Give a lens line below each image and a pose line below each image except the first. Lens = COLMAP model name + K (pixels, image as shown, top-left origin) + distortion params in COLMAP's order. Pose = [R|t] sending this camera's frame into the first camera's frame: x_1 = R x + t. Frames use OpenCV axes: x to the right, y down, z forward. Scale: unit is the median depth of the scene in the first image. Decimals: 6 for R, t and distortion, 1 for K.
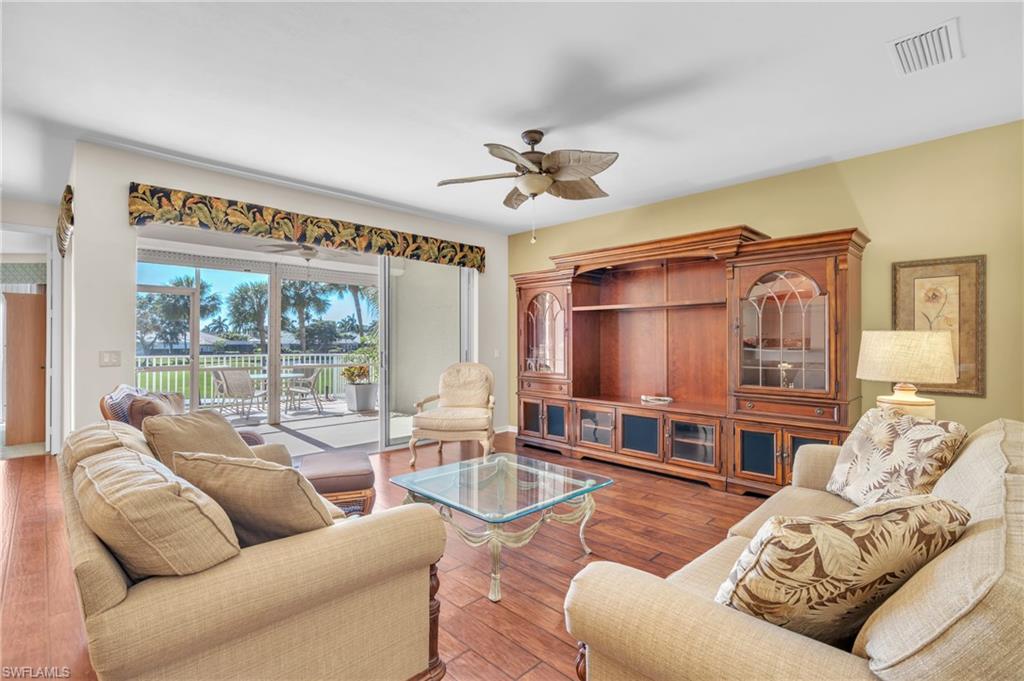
lens RADIAL K [[481.1, 0, 512.0], [0, 481.1, 340.5], [0, 0, 1]] dist [-0.000287, 0.000745]
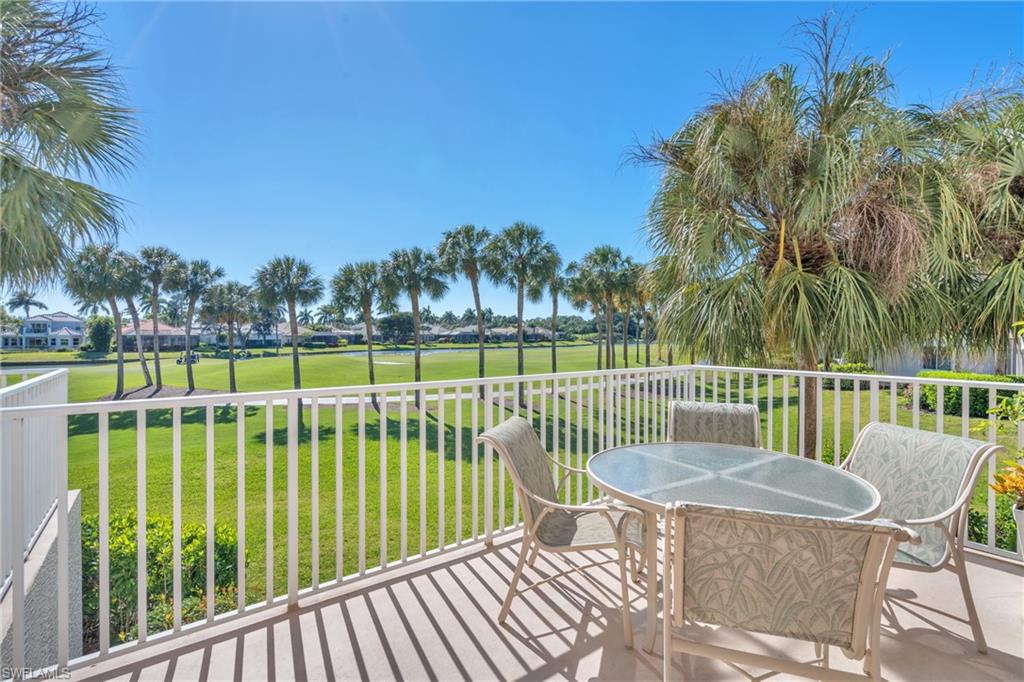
lens RADIAL K [[468.5, 0, 513.9], [0, 468.5, 331.5], [0, 0, 1]] dist [-0.002575, 0.000076]
pose [[0.992384, -0.000792, -0.123182, -0.098900], [0.000782, 1.000000, -0.000132, 0.000398], [0.123182, 0.000035, 0.992384, 0.127960]]
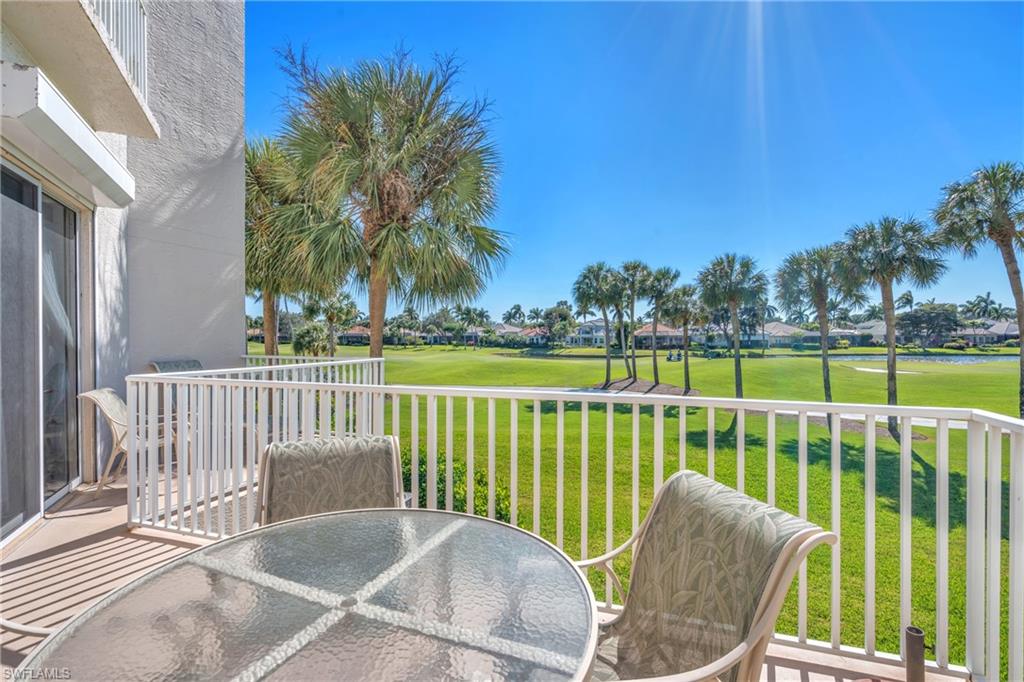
lens RADIAL K [[481.1, 0, 512.0], [0, 481.1, 341.0], [0, 0, 1]] dist [-0.000287, 0.000745]
pose [[0.457240, 0.009623, -0.889291, -0.062960], [0.007785, 0.999860, 0.014822, 0.000313], [0.889309, -0.013700, 0.457101, 0.167693]]
